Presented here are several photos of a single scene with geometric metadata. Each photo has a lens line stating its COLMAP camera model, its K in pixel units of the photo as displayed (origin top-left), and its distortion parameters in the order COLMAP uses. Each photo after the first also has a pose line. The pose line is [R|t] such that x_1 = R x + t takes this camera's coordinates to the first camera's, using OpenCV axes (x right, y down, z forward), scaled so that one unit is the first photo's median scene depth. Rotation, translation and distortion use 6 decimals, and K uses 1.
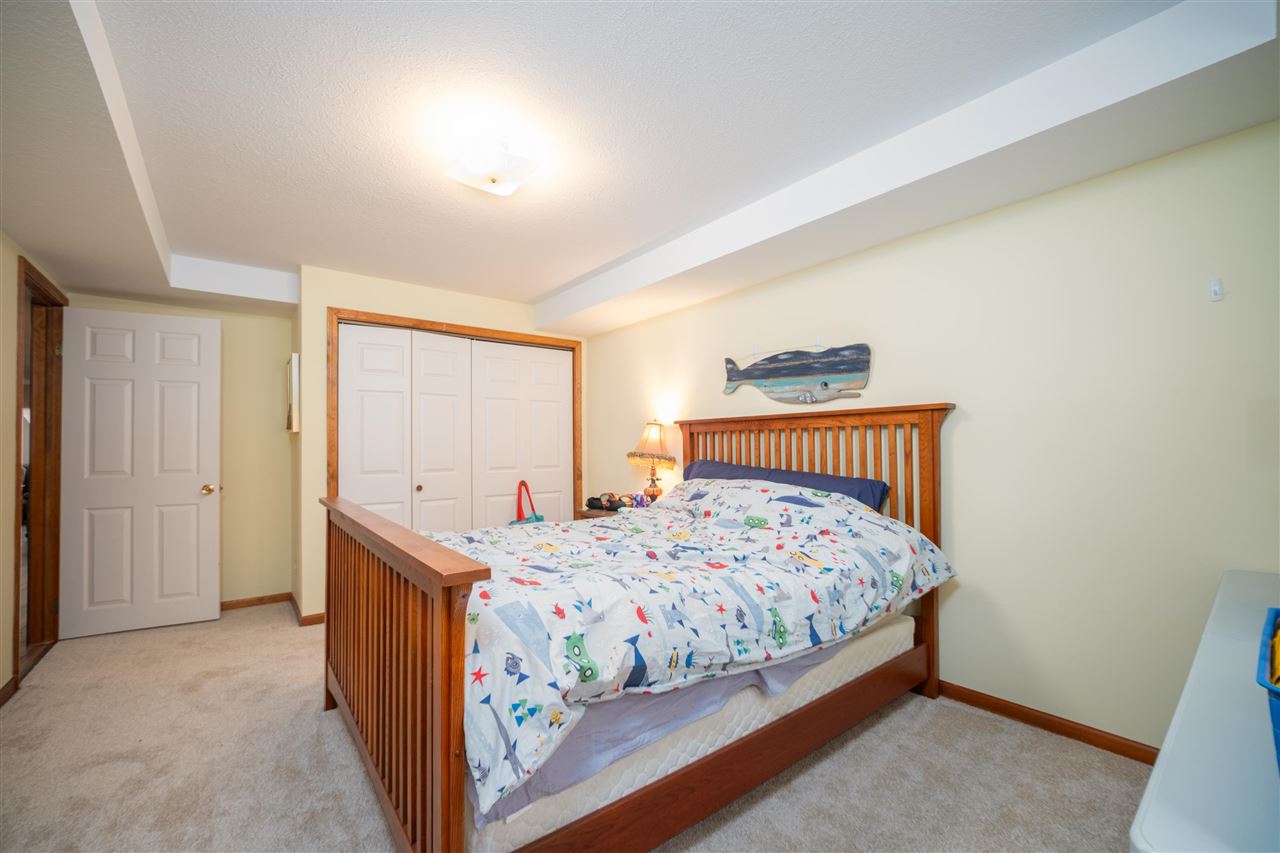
lens RADIAL K [[527.9, 0, 640.4], [0, 527.9, 448.7], [0, 0, 1]] dist [-0.000622, -0.000013]
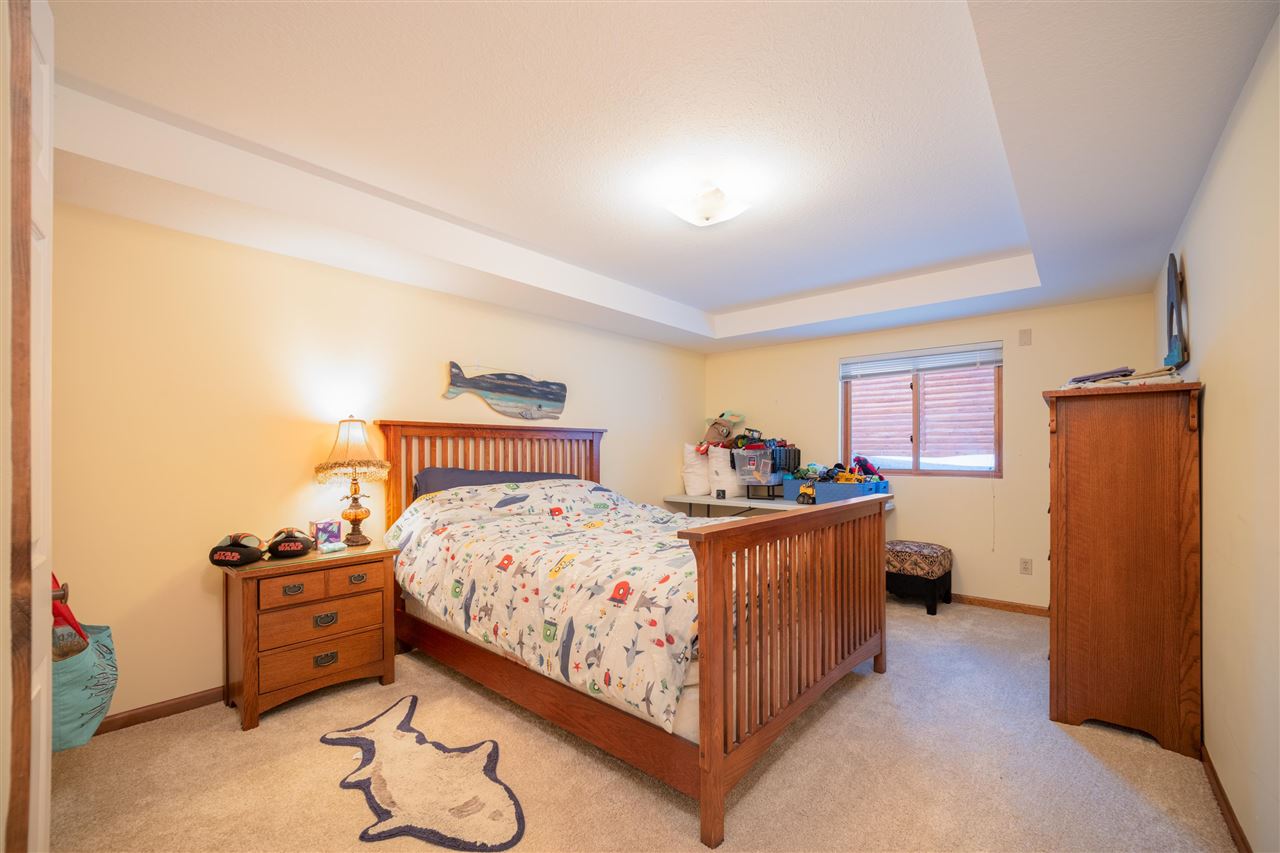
lens RADIAL K [[527.9, 0, 640.4], [0, 527.9, 448.7], [0, 0, 1]] dist [-0.000622, -0.000013]
pose [[-0.179408, 0.004709, 0.983764, -0.940459], [-0.003625, 0.999979, -0.005448, -0.007966], [-0.983768, -0.004543, -0.179387, 0.918462]]
